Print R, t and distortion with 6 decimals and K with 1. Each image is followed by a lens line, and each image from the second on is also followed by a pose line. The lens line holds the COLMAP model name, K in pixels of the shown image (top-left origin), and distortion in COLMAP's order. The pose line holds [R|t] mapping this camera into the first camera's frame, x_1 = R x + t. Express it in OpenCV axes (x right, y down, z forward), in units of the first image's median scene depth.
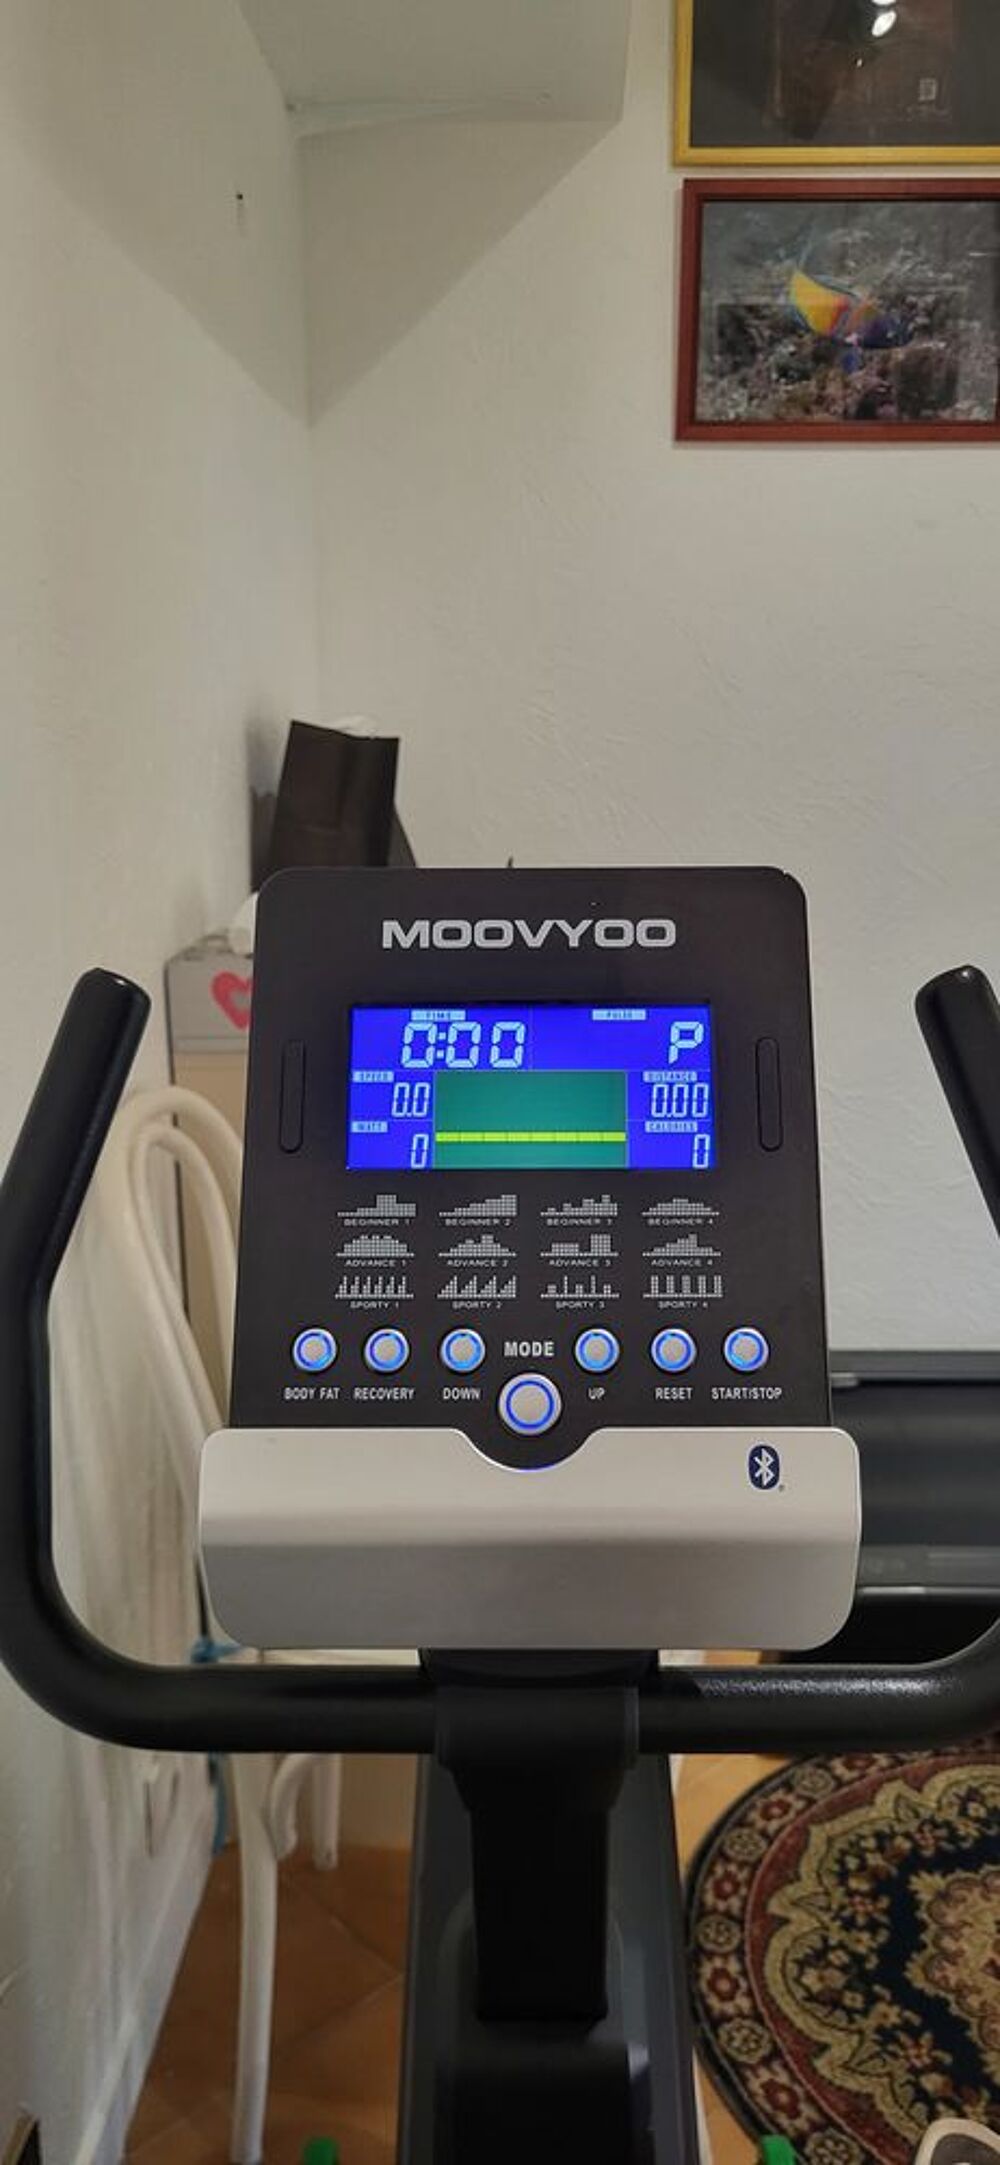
lens RADIAL K [[1672.4, 0, 511.6], [0, 1672.4, 1051.4], [0, 0, 1]] dist [-0.001481, 0.003642]
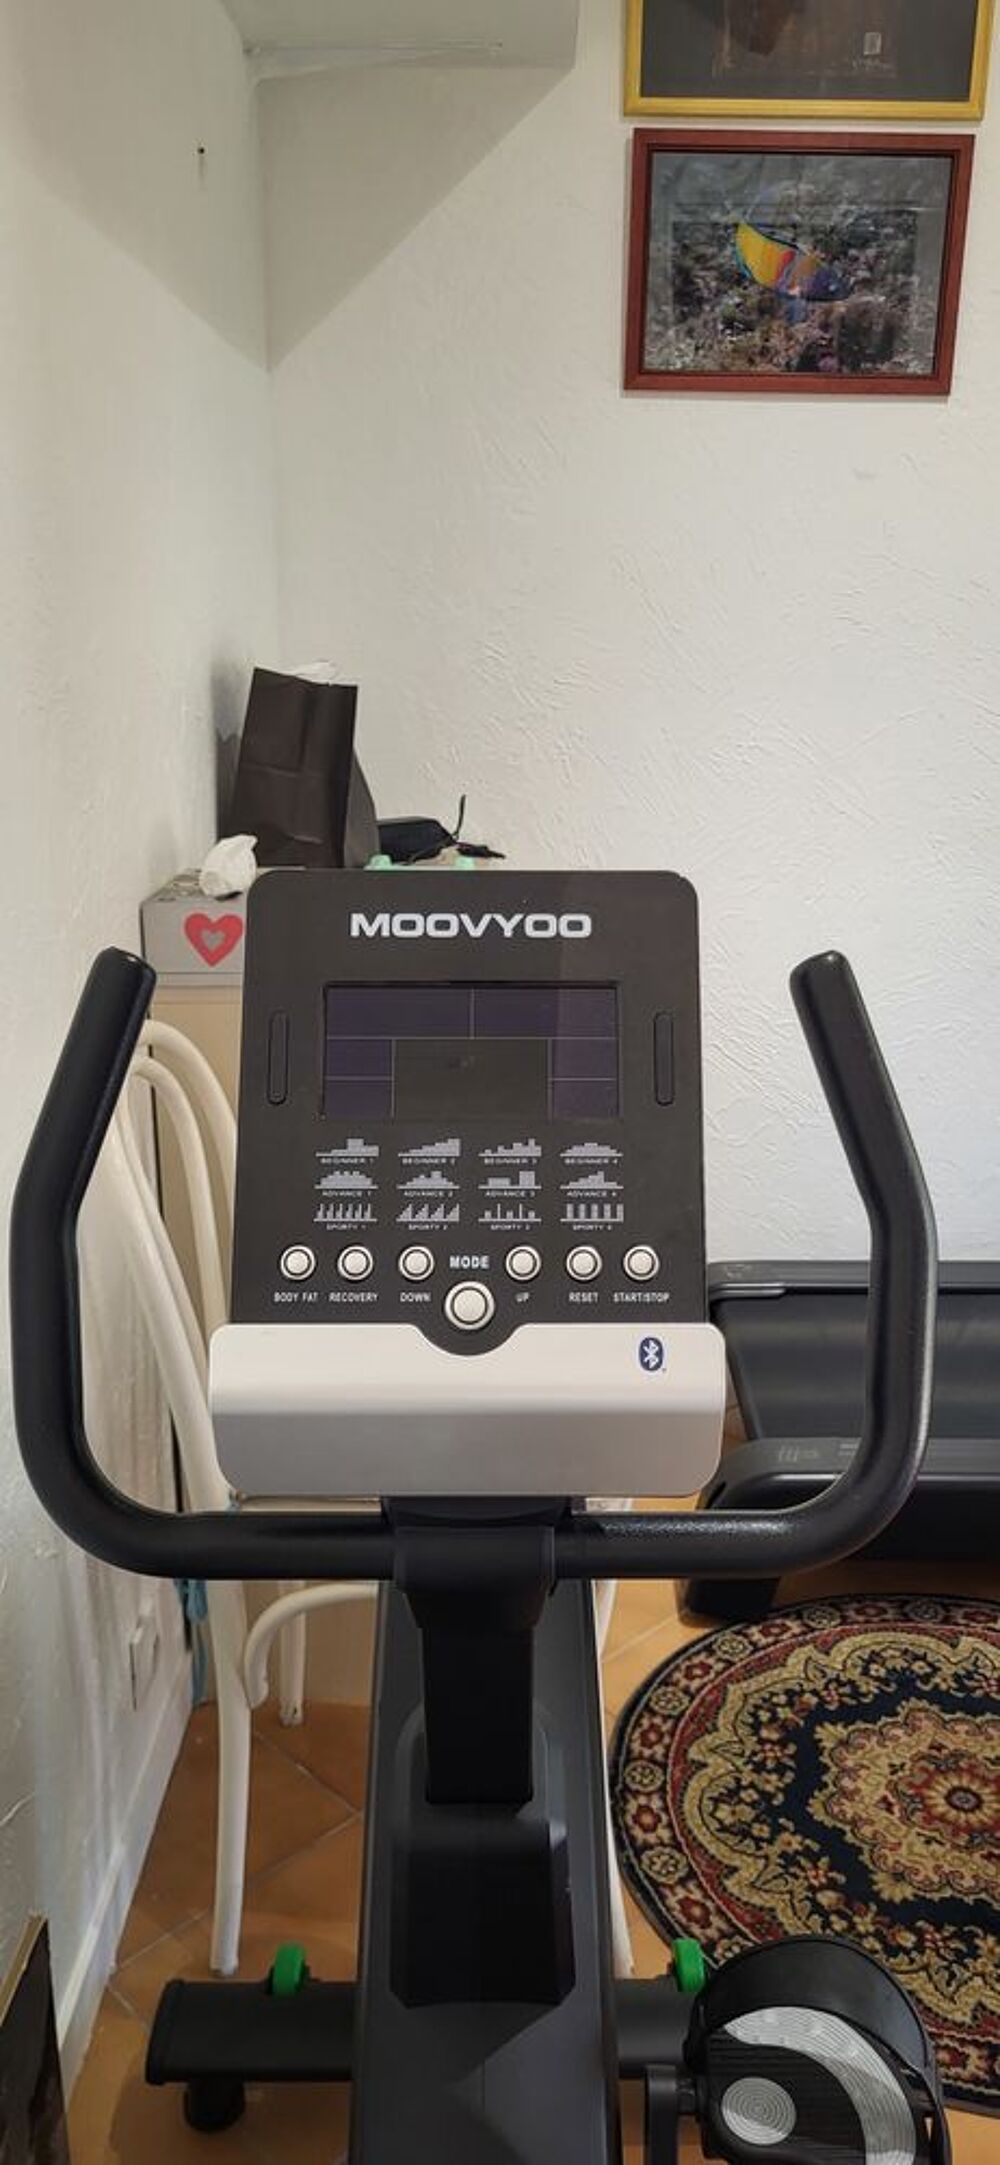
lens RADIAL K [[1657.7, 0, 500.0], [0, 1657.7, 1082.5], [0, 0, 1]] dist [0.020844, -0.001711]
pose [[0.999774, 0.003887, 0.020905, 0.002563], [-0.005360, 0.997470, 0.070883, -0.016547], [-0.020577, -0.070979, 0.997266, -0.085576]]
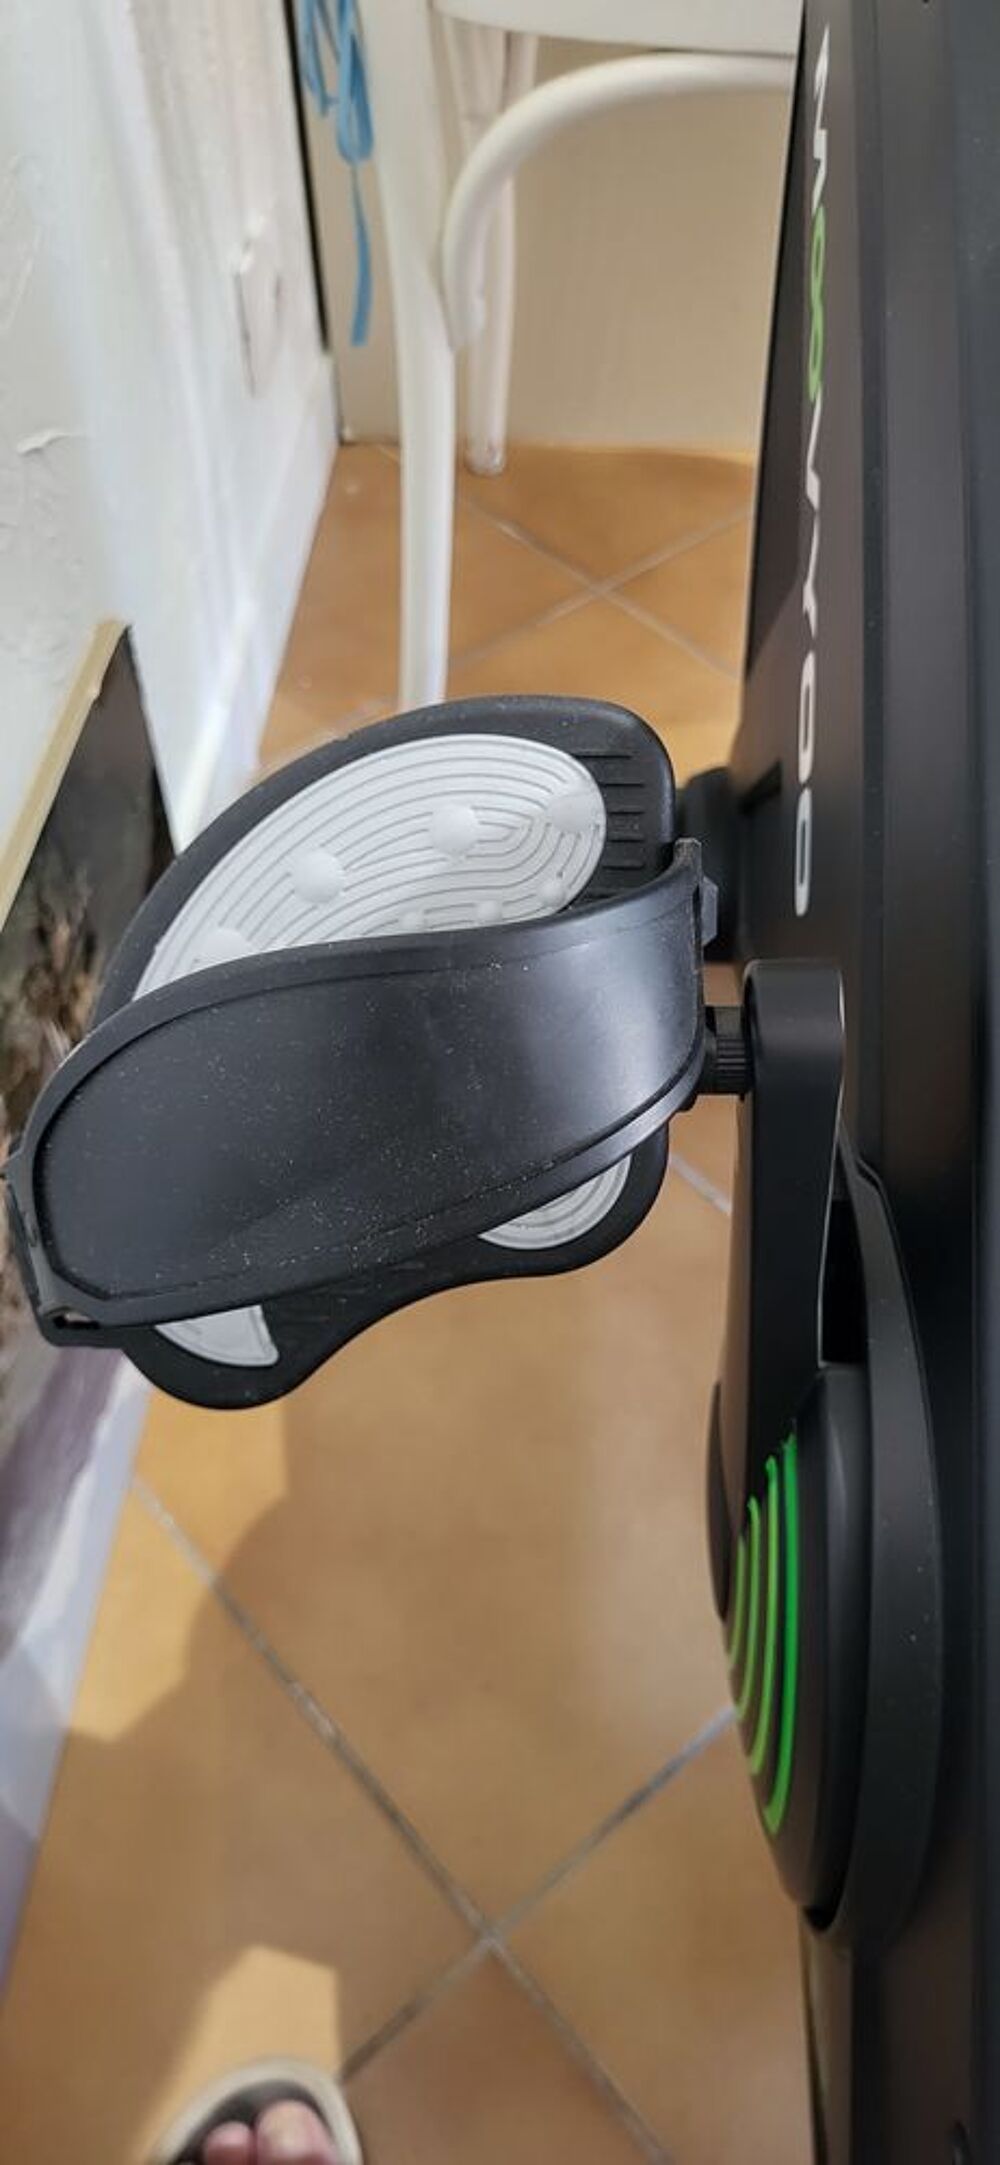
lens RADIAL K [[1672.4, 0, 511.6], [0, 1672.4, 1051.4], [0, 0, 1]] dist [-0.001481, 0.003642]
pose [[0.999488, 0.020025, -0.024935, -0.091246], [-0.000835, 0.795775, 0.605591, 0.291693], [0.031970, -0.605261, 0.795385, 0.309787]]
